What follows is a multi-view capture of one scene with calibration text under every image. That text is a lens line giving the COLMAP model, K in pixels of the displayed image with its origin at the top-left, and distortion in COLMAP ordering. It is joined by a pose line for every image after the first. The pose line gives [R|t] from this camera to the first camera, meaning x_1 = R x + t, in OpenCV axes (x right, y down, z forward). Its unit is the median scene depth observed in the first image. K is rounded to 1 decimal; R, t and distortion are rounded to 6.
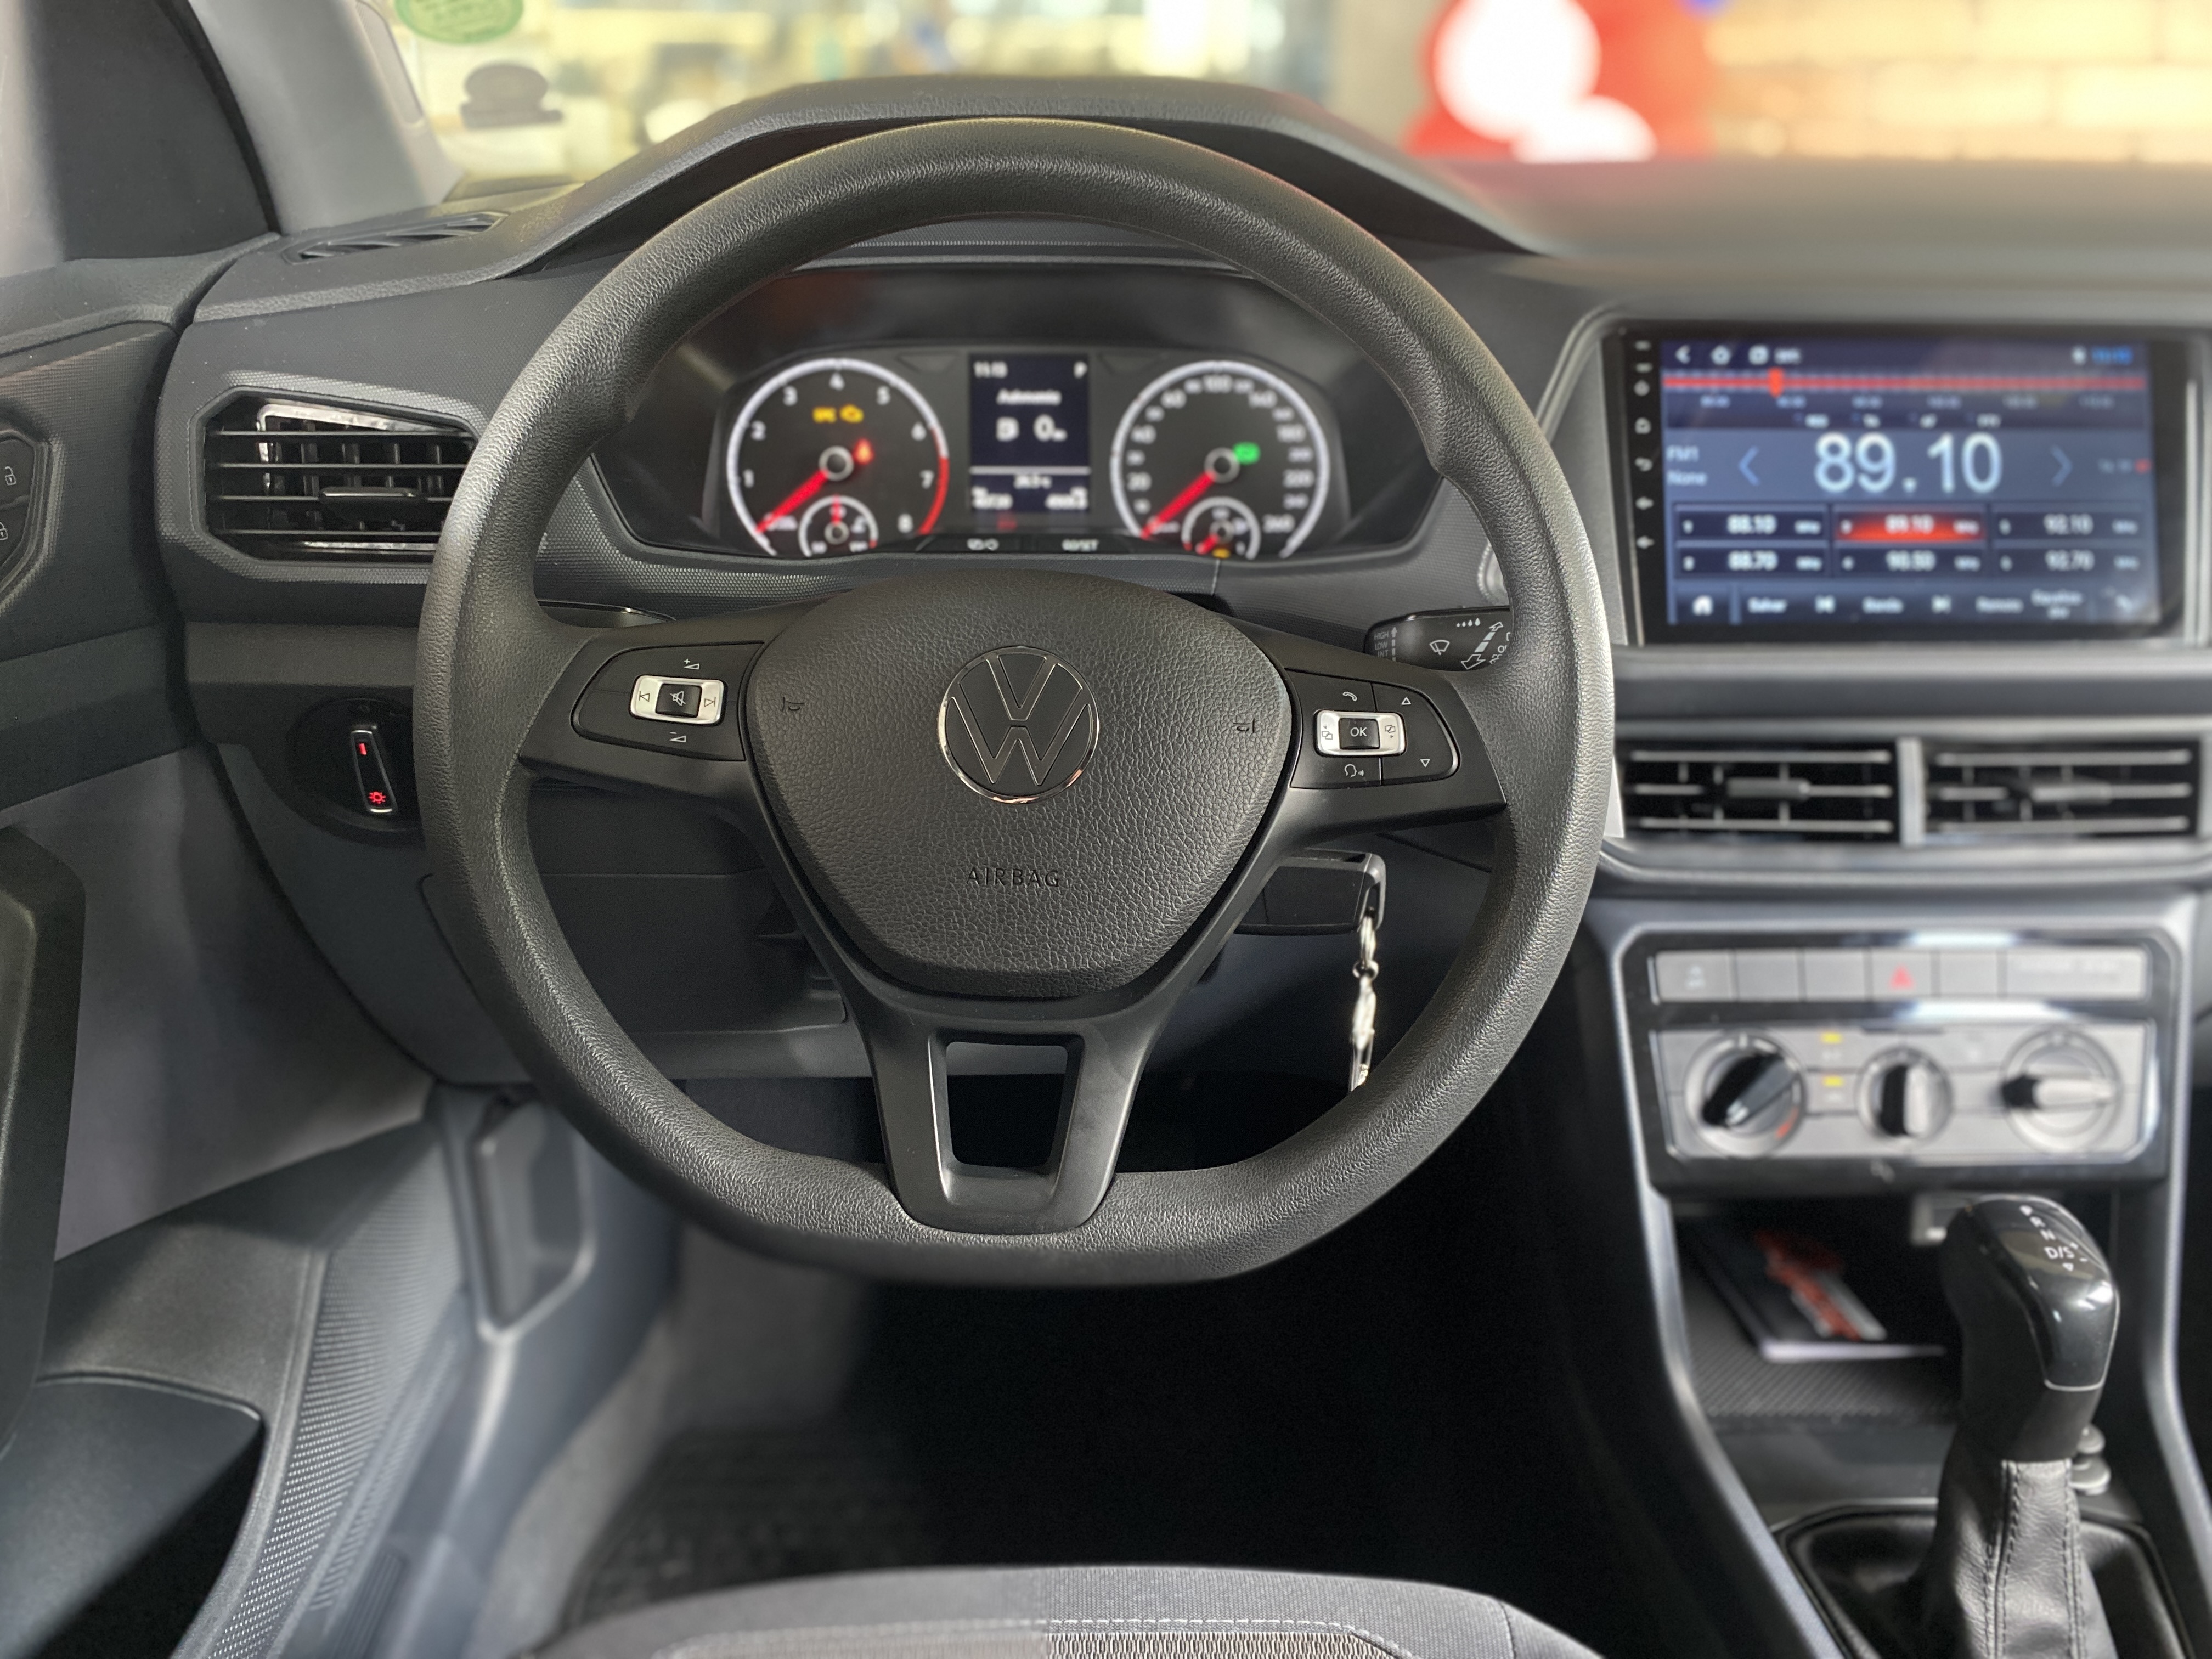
lens RADIAL K [[1698.5, 0, 1113.2], [0, 1698.5, 818.5], [0, 0, 1]] dist [0.016057, -0.024002]
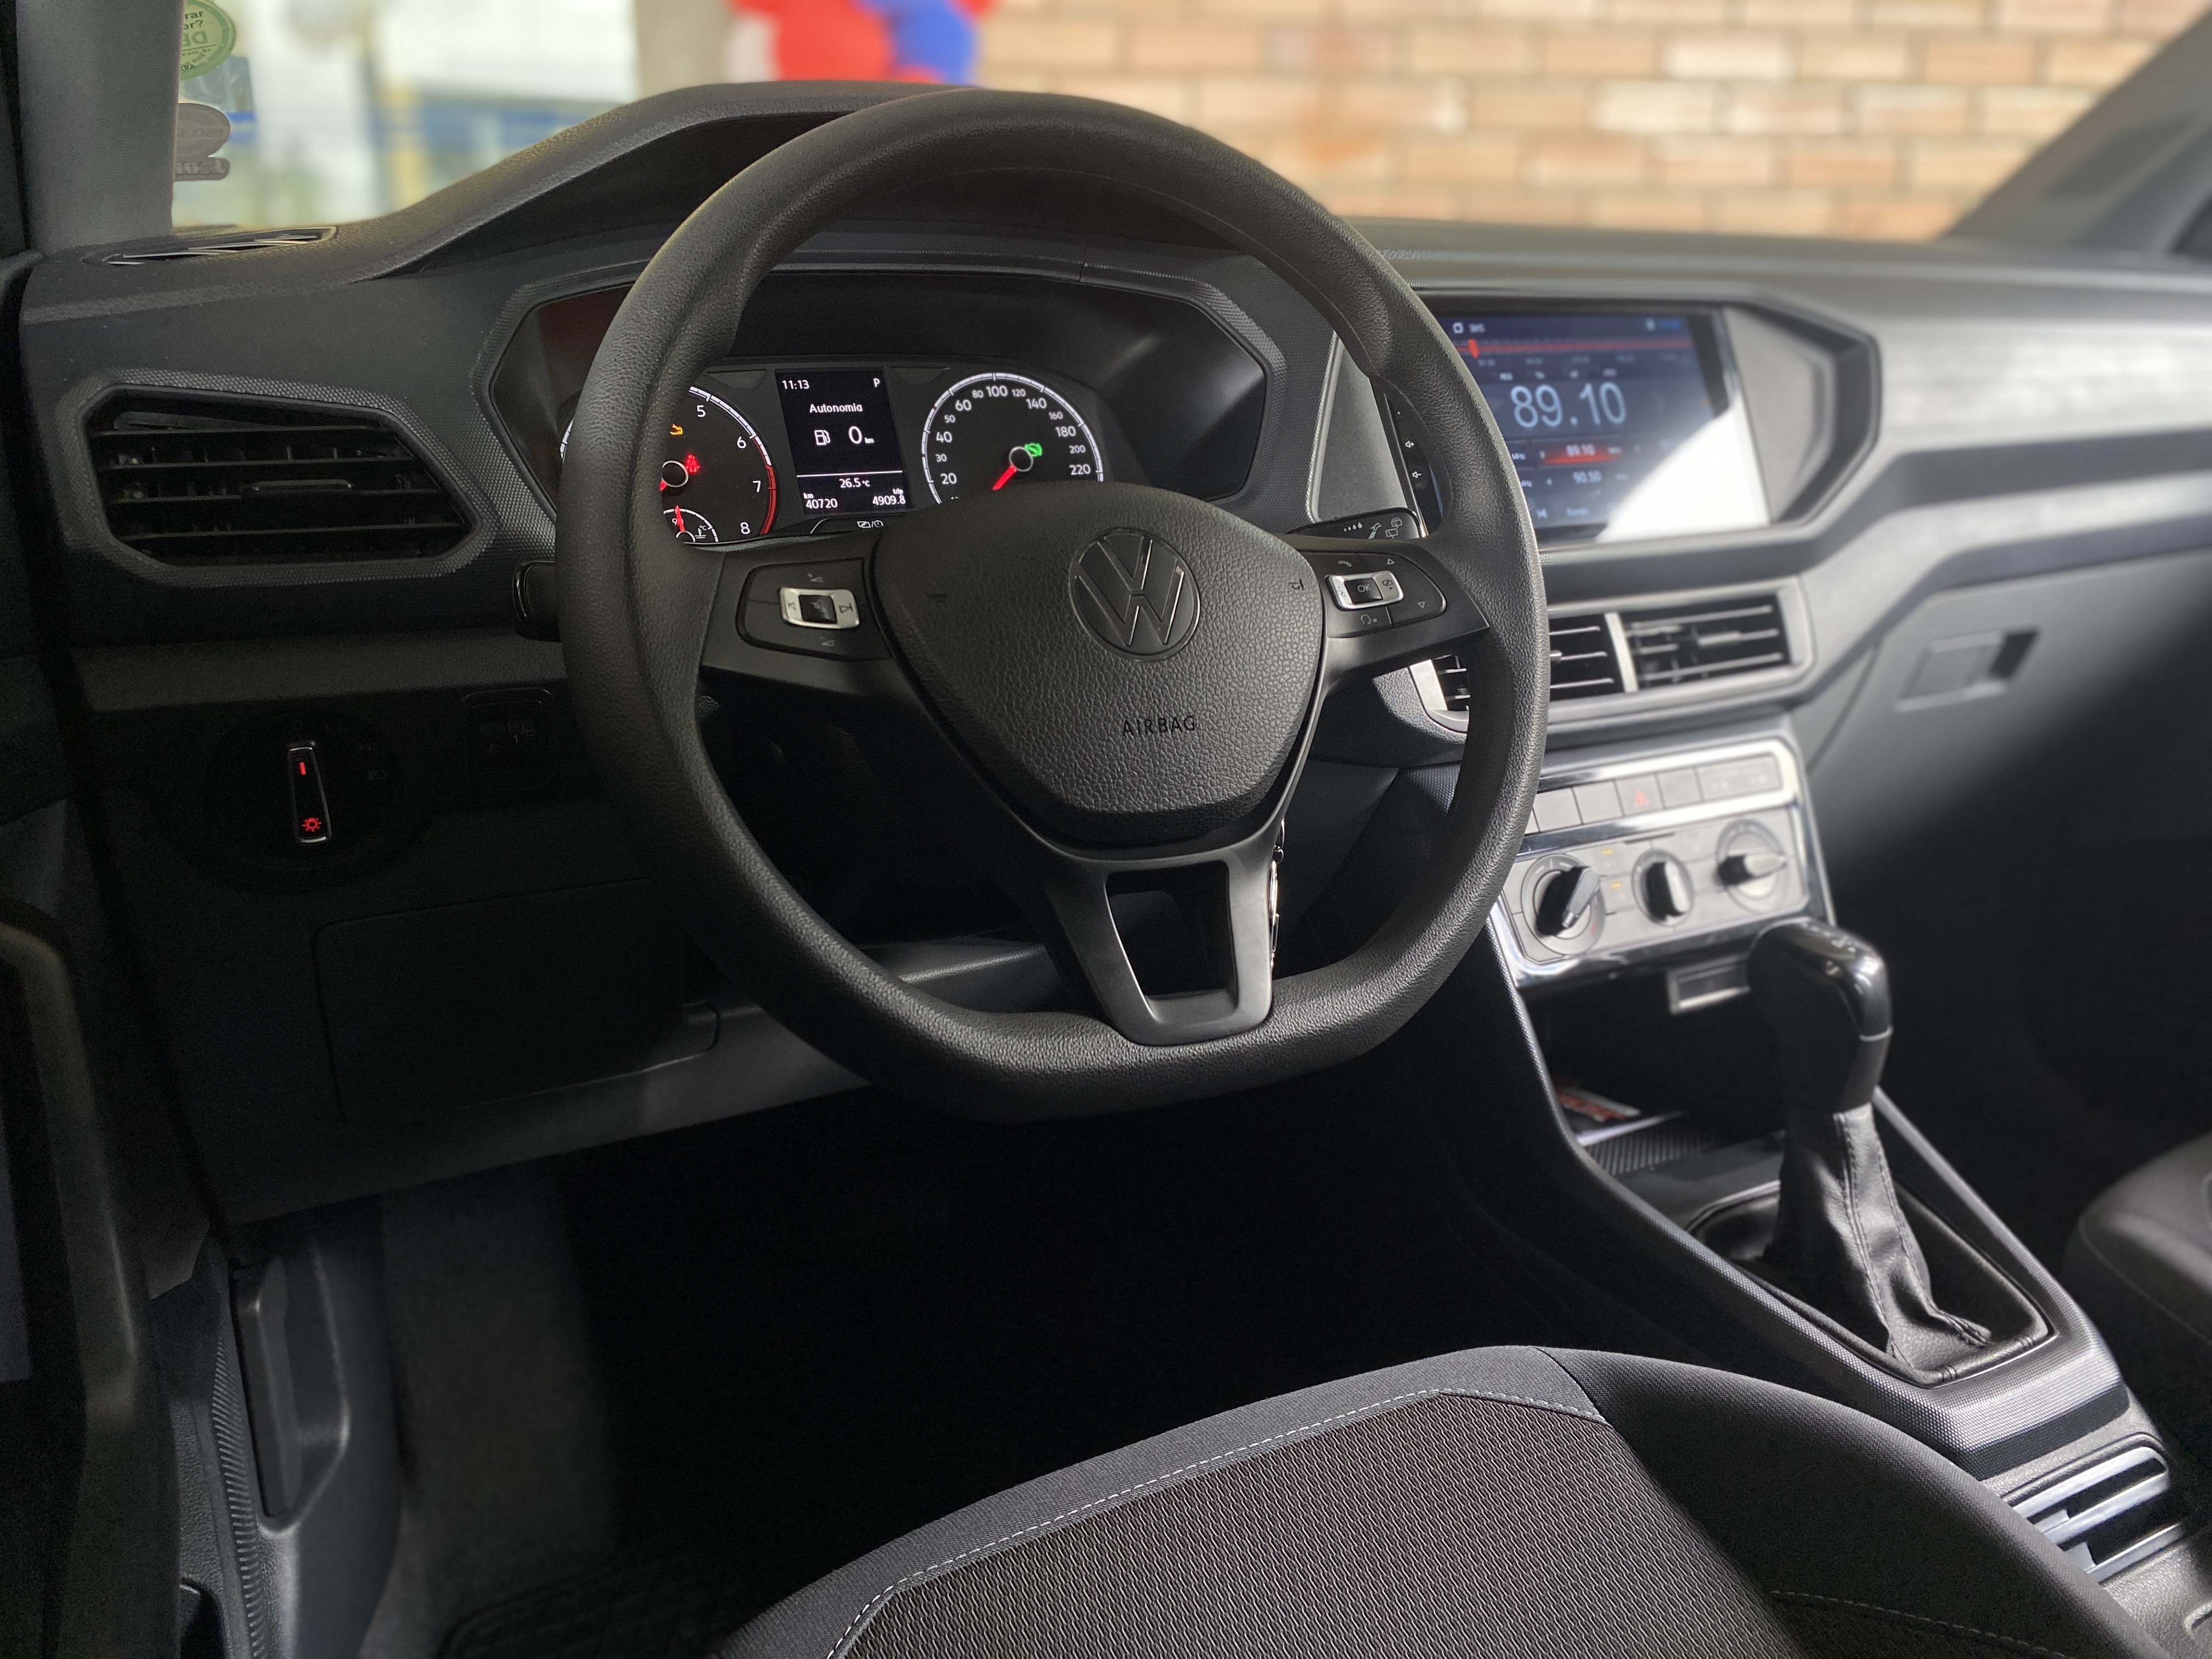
lens RADIAL K [[1698.5, 0, 1112.3], [0, 1698.5, 817.8], [0, 0, 1]] dist [0.016057, -0.024002]
pose [[0.901200, -0.138215, 0.410773, -0.424854], [0.183163, 0.980446, -0.071947, 0.129628], [-0.392797, 0.140078, 0.908894, -0.000604]]
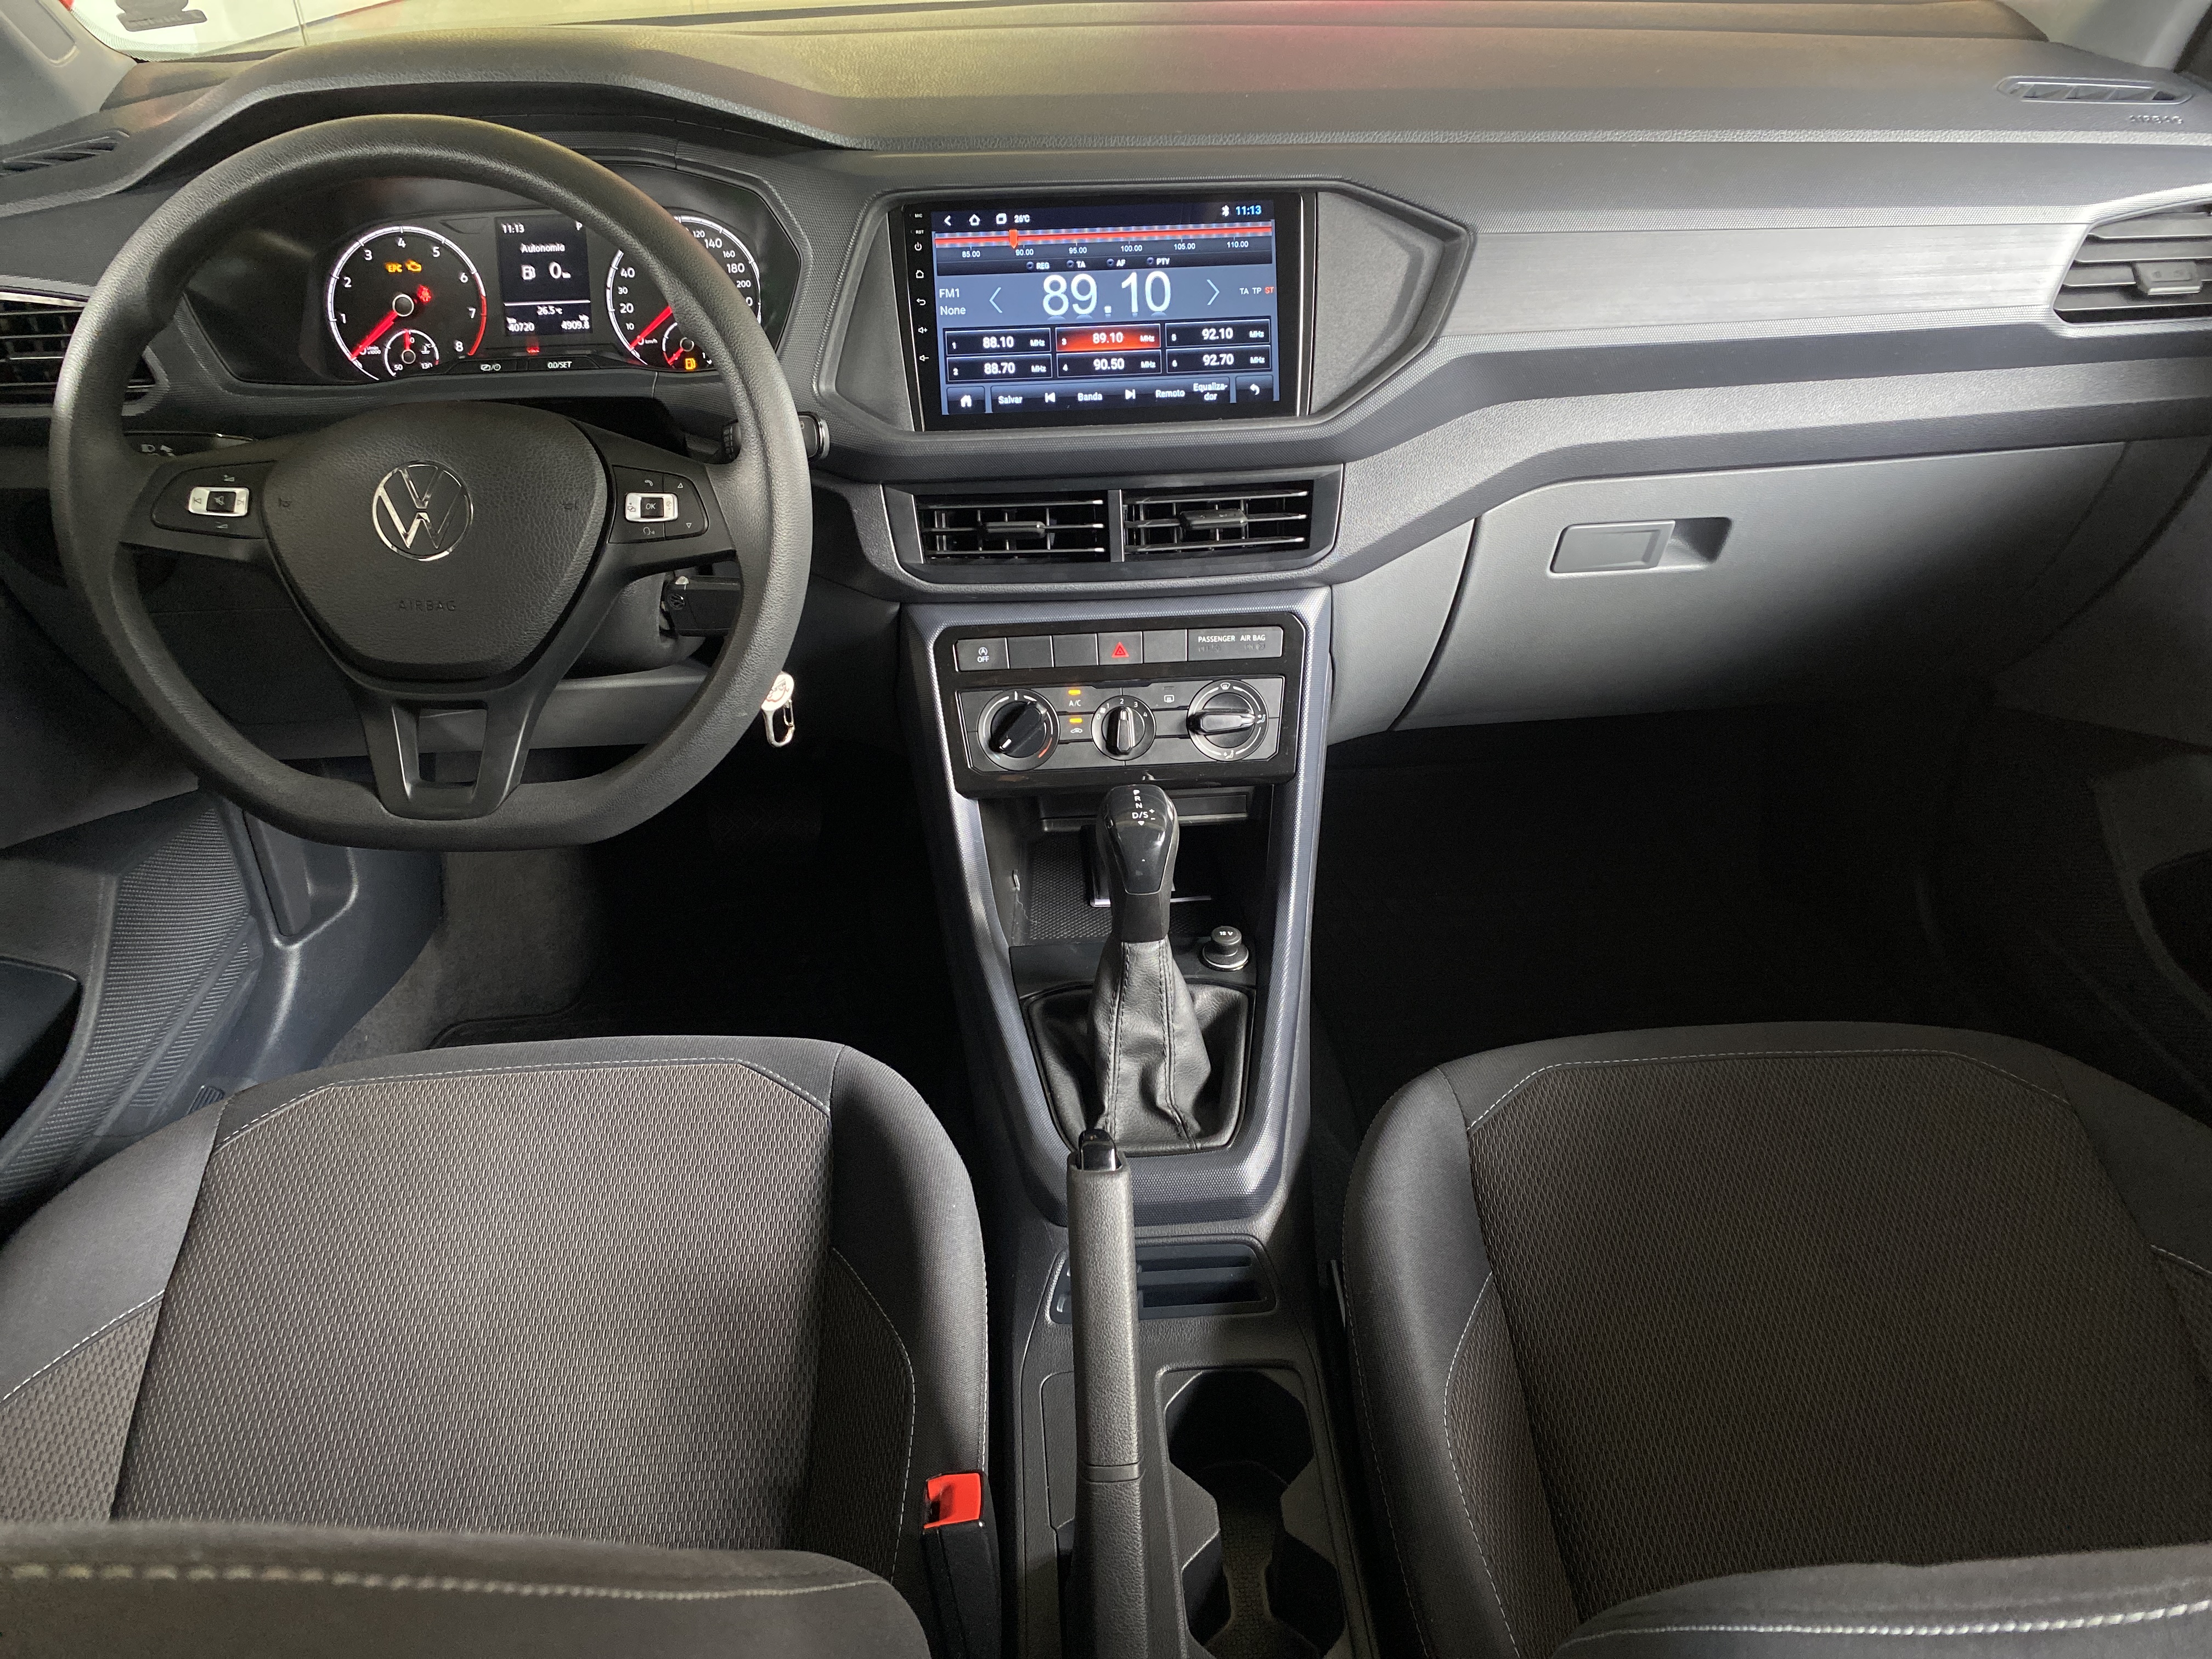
lens RADIAL K [[1698.5, 0, 1092.0], [0, 1698.5, 820.6], [0, 0, 1]] dist [0.016057, -0.024002]
pose [[0.999415, -0.034029, -0.003444, 0.443348], [0.034109, 0.984139, 0.174087, -0.019814], [-0.002535, -0.174103, 0.984724, -0.503605]]
